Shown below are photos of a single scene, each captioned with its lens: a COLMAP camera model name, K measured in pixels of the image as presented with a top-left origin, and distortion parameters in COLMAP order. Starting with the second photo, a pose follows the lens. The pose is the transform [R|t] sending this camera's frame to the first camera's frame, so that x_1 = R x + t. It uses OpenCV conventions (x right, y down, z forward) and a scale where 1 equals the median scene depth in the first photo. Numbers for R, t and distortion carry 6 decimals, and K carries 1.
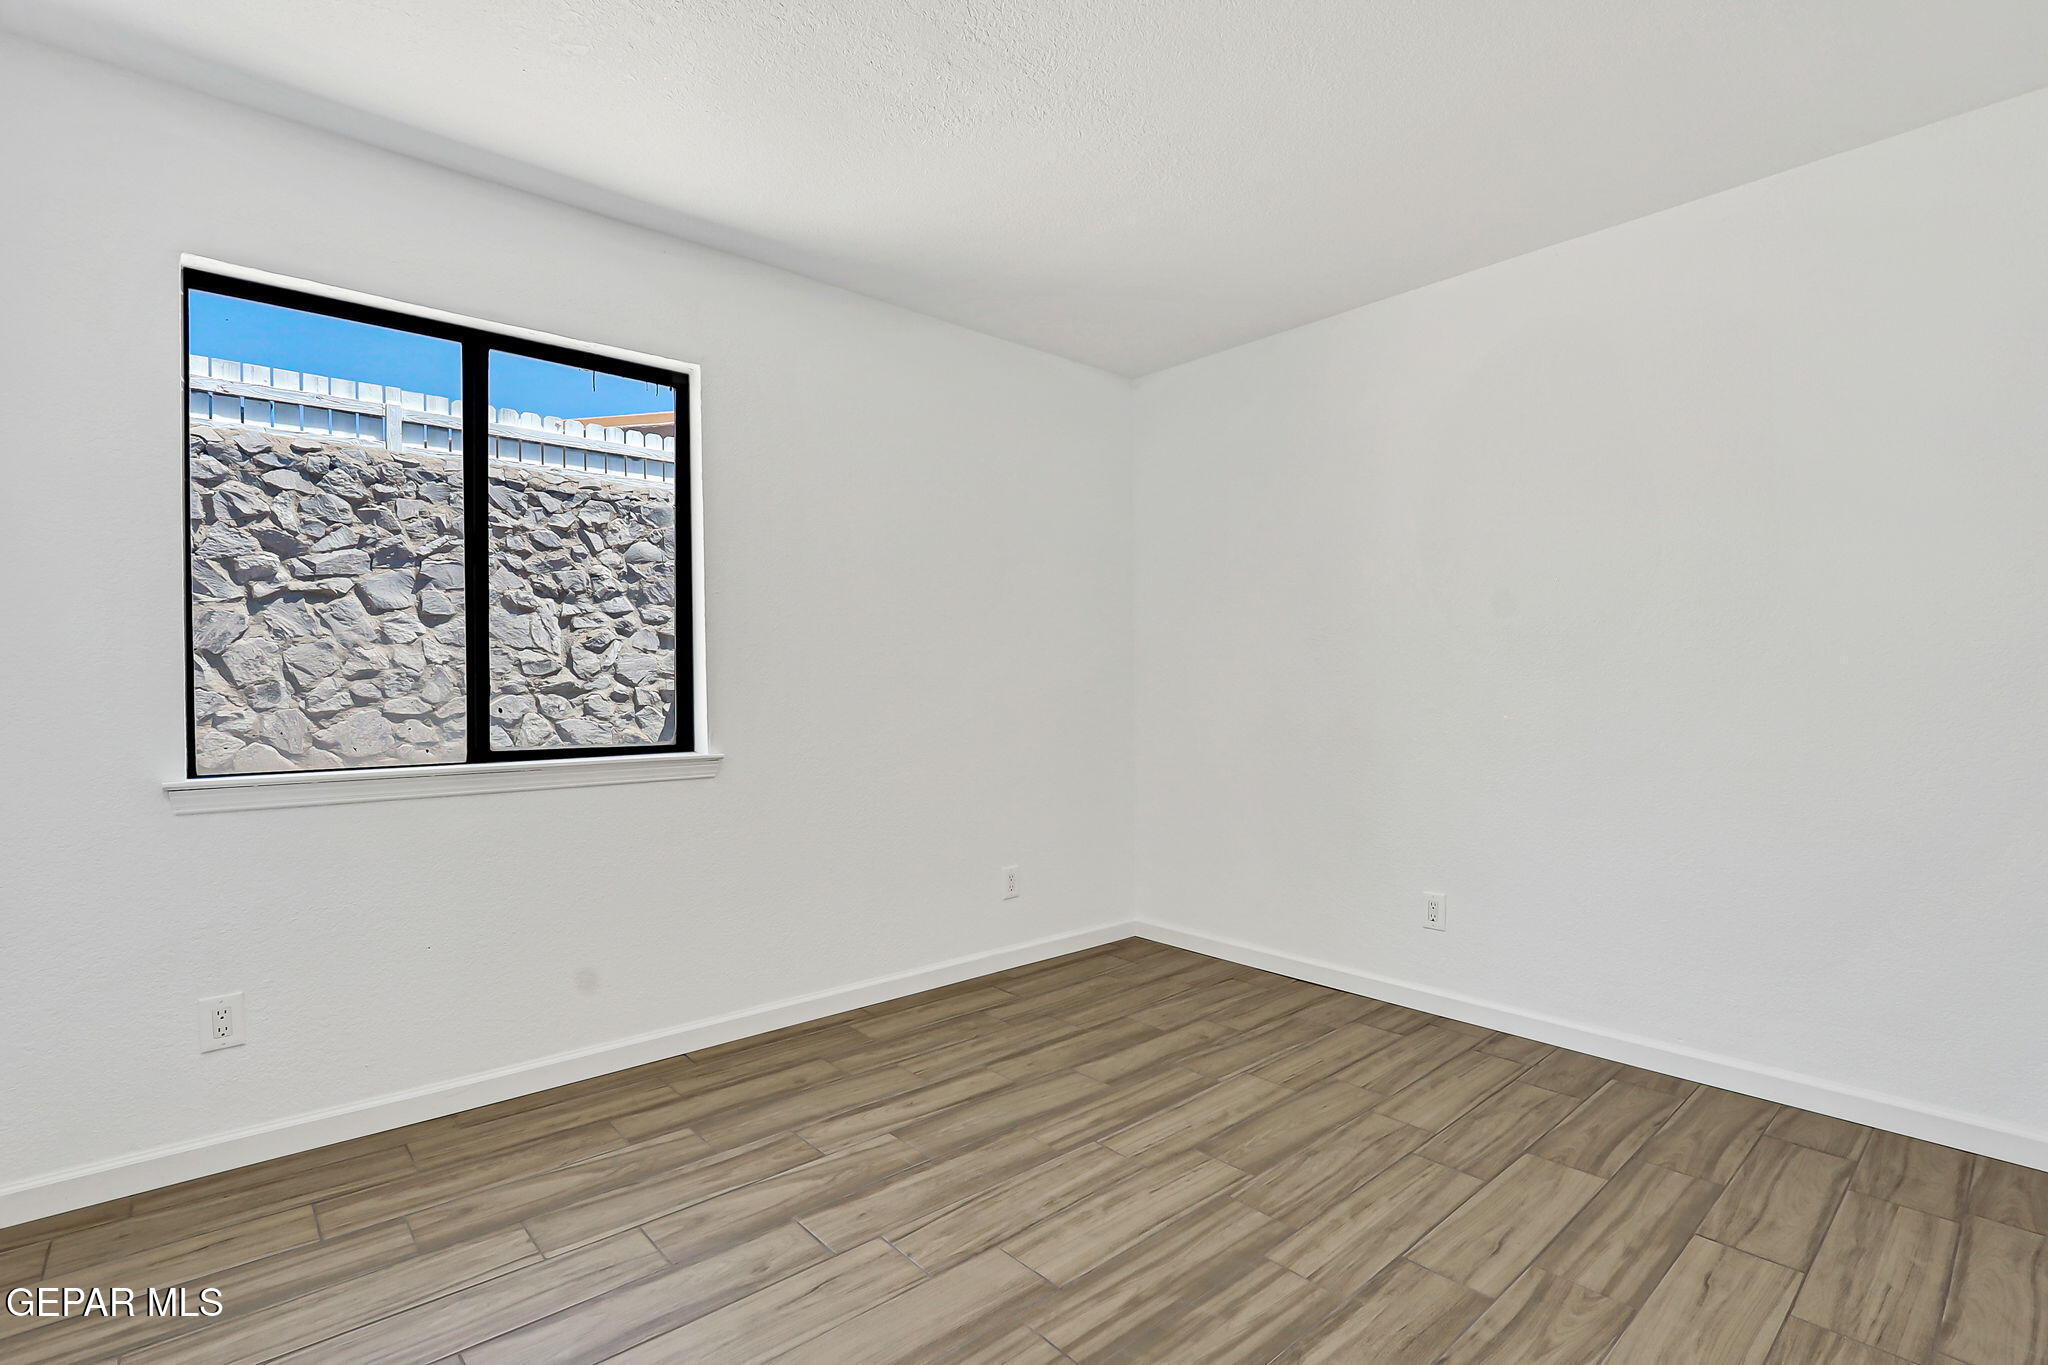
lens RADIAL K [[977.7, 0, 1059.3], [0, 977.7, 719.9], [0, 0, 1]] dist [-0.011862, -0.000347]
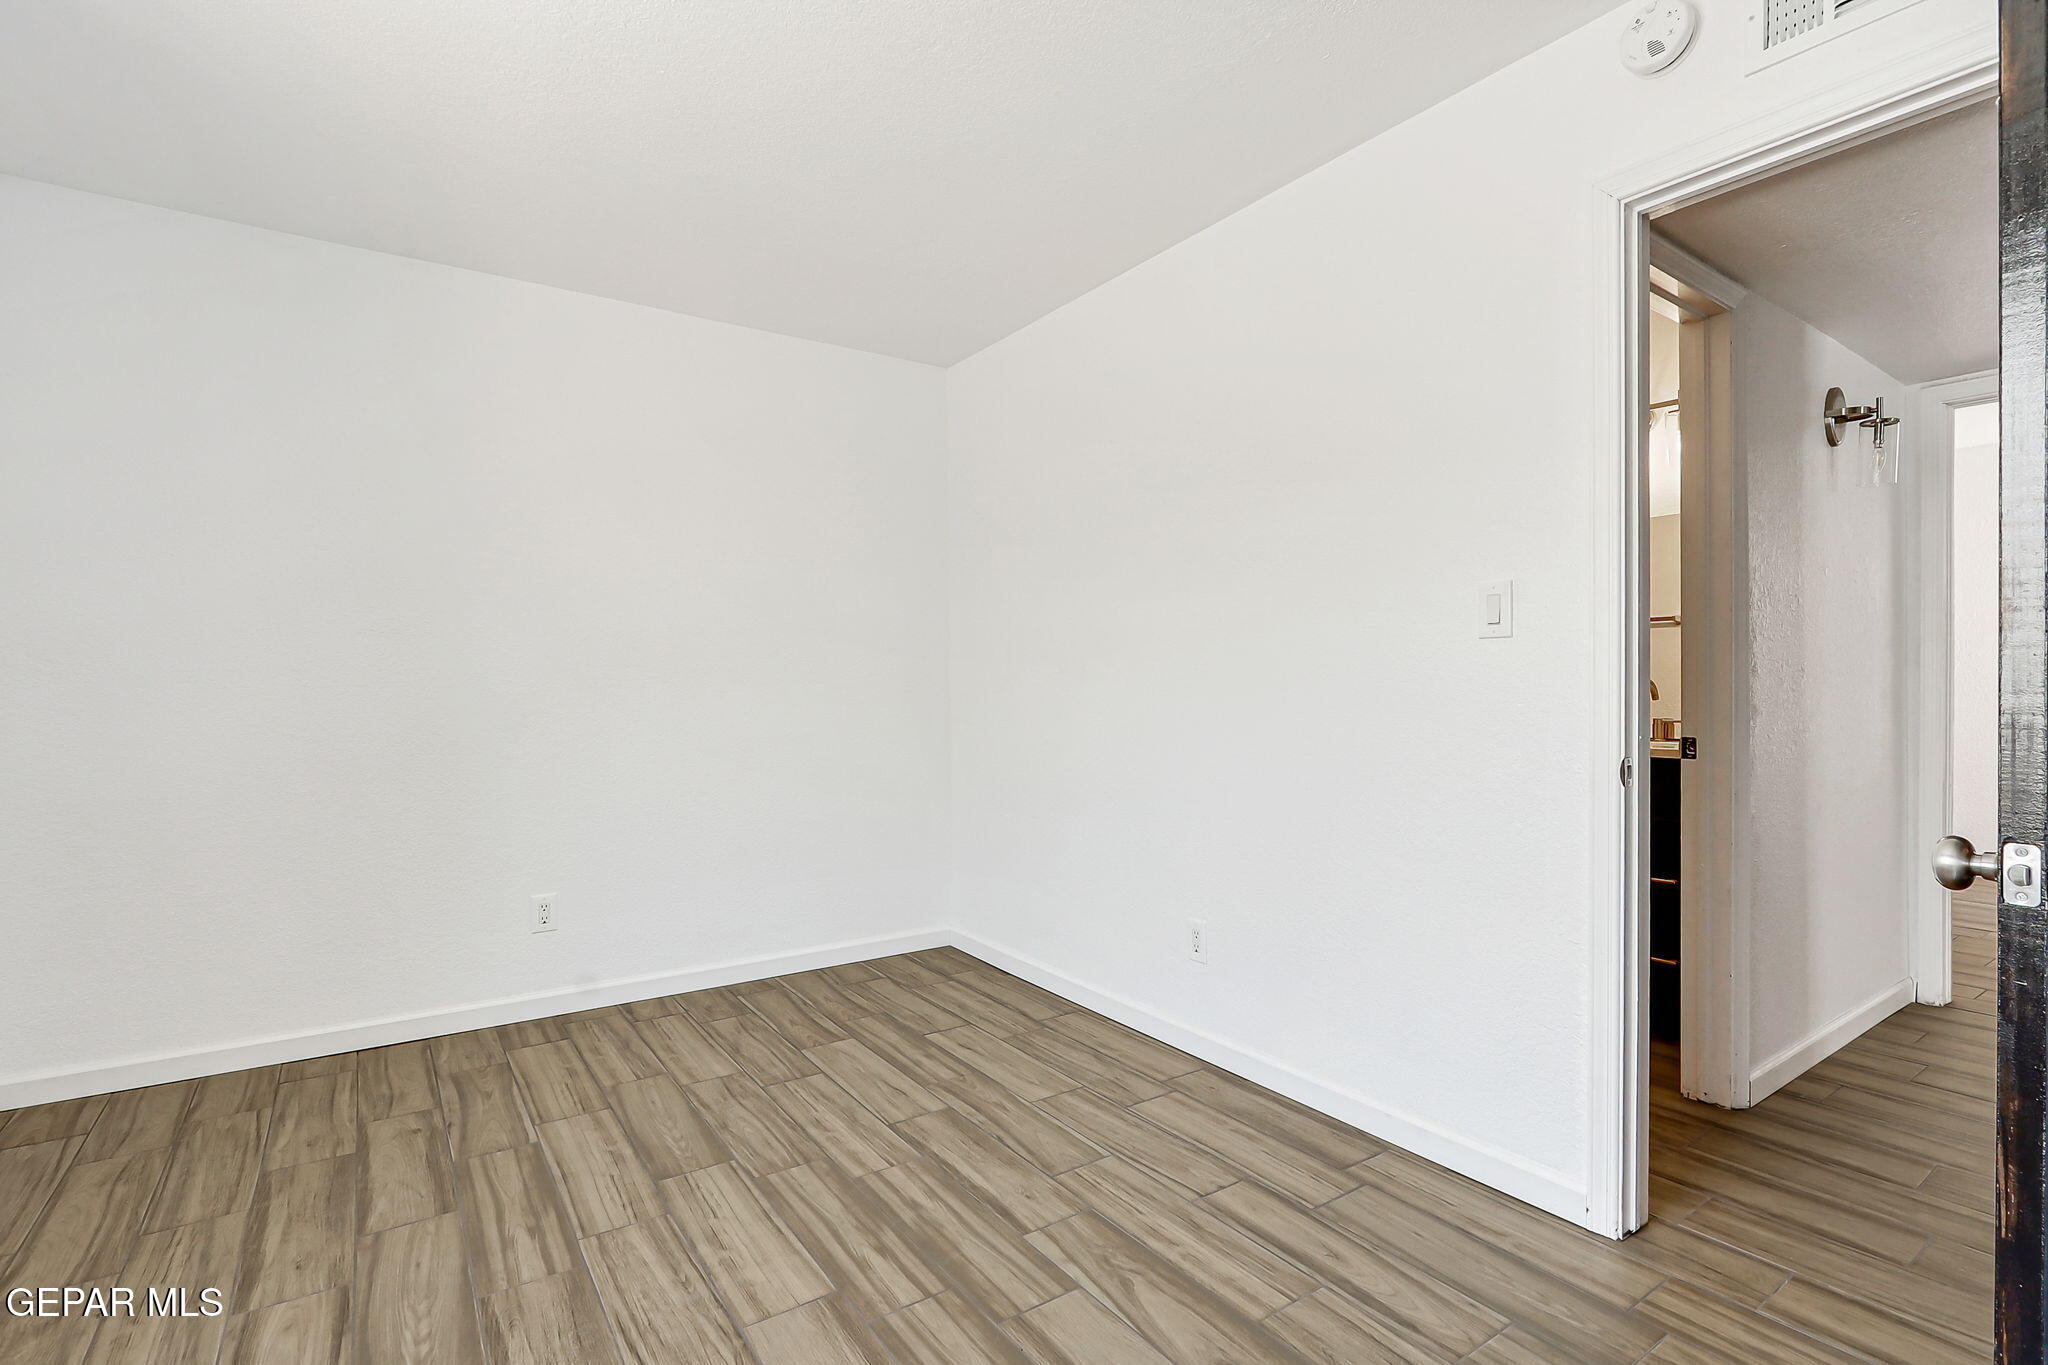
lens RADIAL K [[977.7, 0, 1010.9], [0, 977.7, 697.0], [0, 0, 1]] dist [-0.011862, -0.000347]
pose [[0.130417, -0.012466, 0.991381, -0.730945], [0.037183, 0.999279, 0.007674, -0.027143], [-0.990762, 0.035861, 0.130787, 0.499427]]
